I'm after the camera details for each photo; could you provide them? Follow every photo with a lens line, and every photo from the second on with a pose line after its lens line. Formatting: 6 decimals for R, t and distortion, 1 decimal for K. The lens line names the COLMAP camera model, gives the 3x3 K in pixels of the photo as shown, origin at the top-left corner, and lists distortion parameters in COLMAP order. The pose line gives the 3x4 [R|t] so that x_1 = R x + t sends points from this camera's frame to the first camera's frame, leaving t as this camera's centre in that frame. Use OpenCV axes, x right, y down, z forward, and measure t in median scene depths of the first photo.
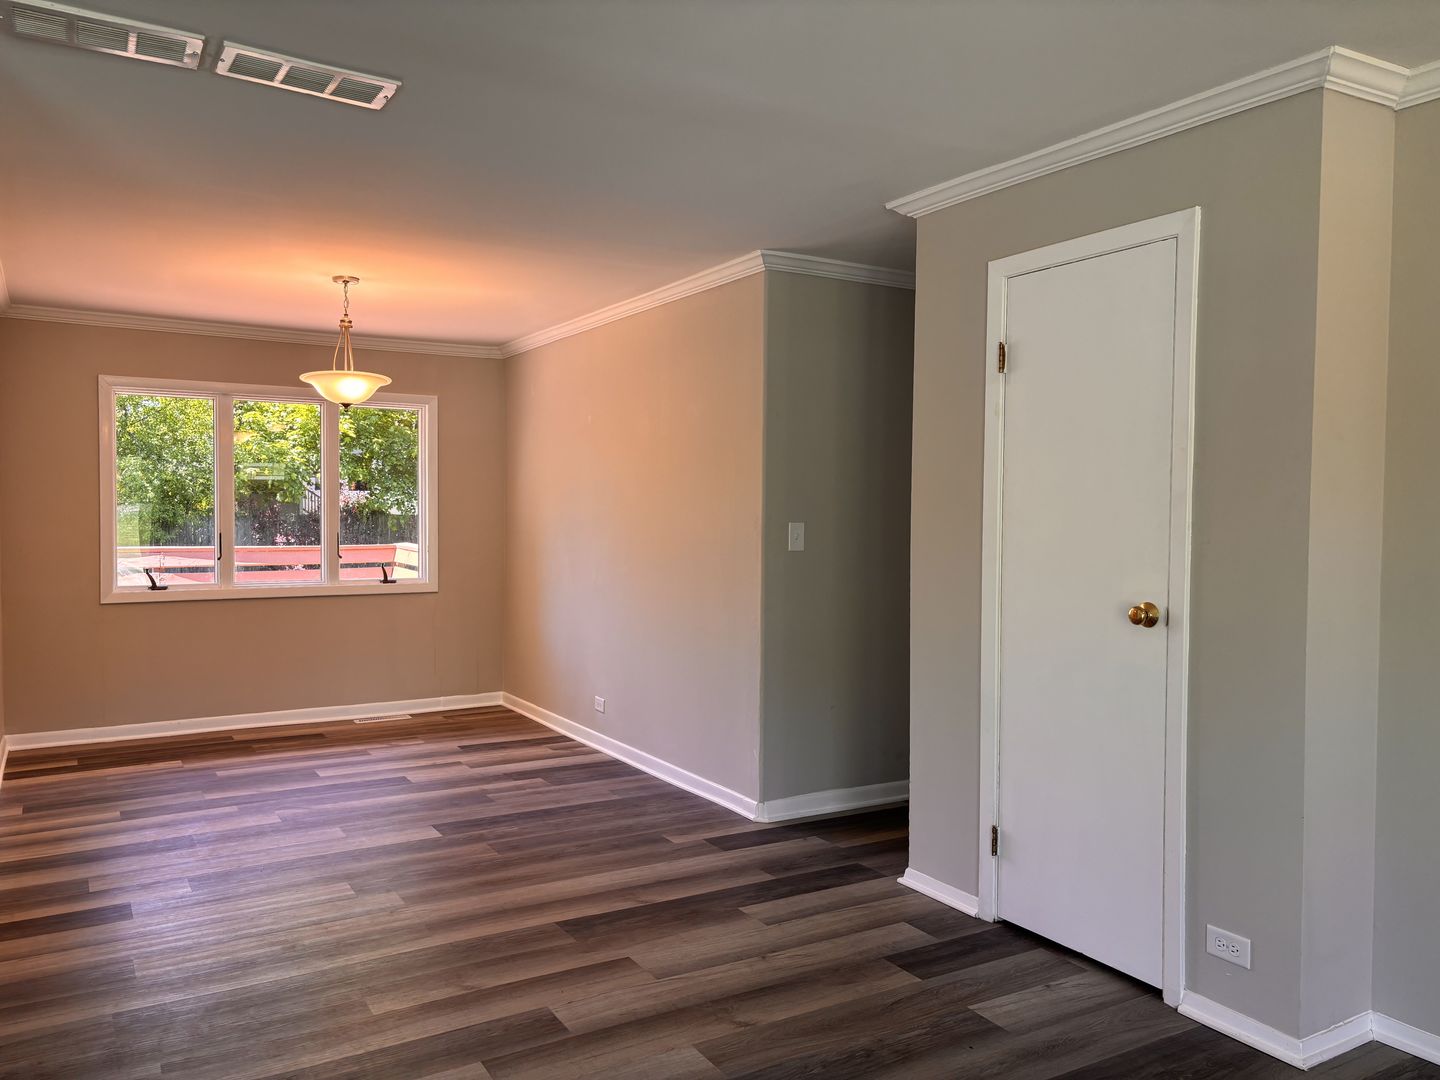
lens RADIAL K [[1099.3, 0, 723.9], [0, 1099.3, 547.4], [0, 0, 1]] dist [0.053476, -0.052294]
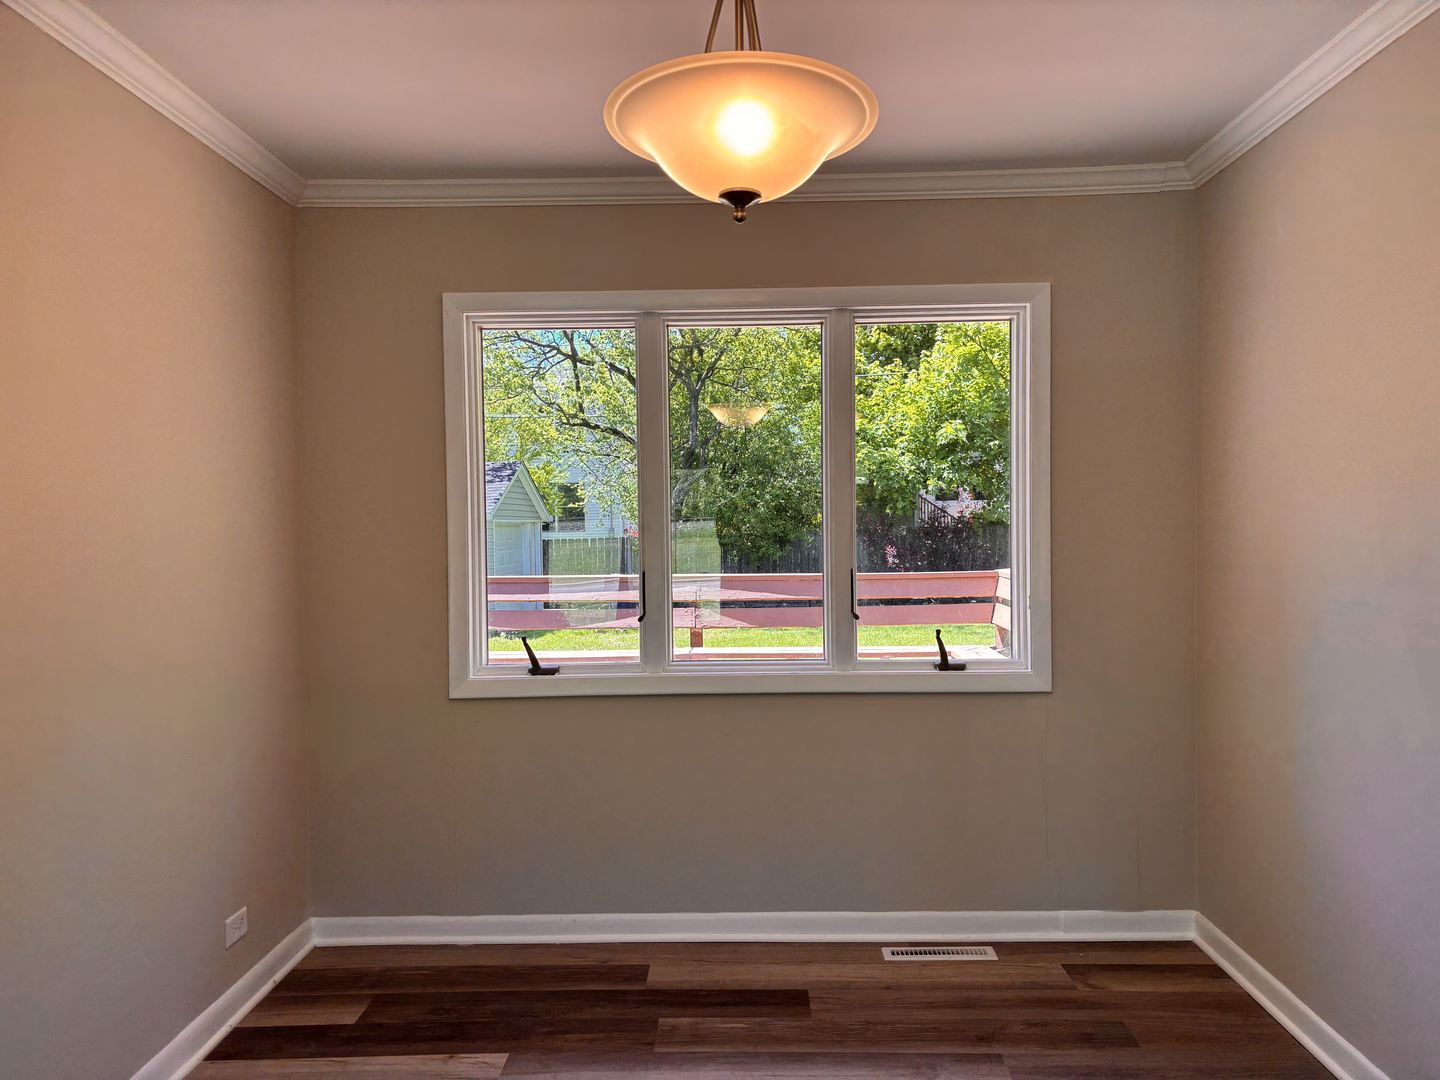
lens RADIAL K [[1099.3, 0, 715.8], [0, 1099.3, 548.4], [0, 0, 1]] dist [0.053476, -0.052294]
pose [[0.846777, -0.005416, -0.531920, -0.078407], [0.001065, 0.999963, -0.008486, -0.011120], [0.531947, 0.006620, 0.846752, 0.318535]]
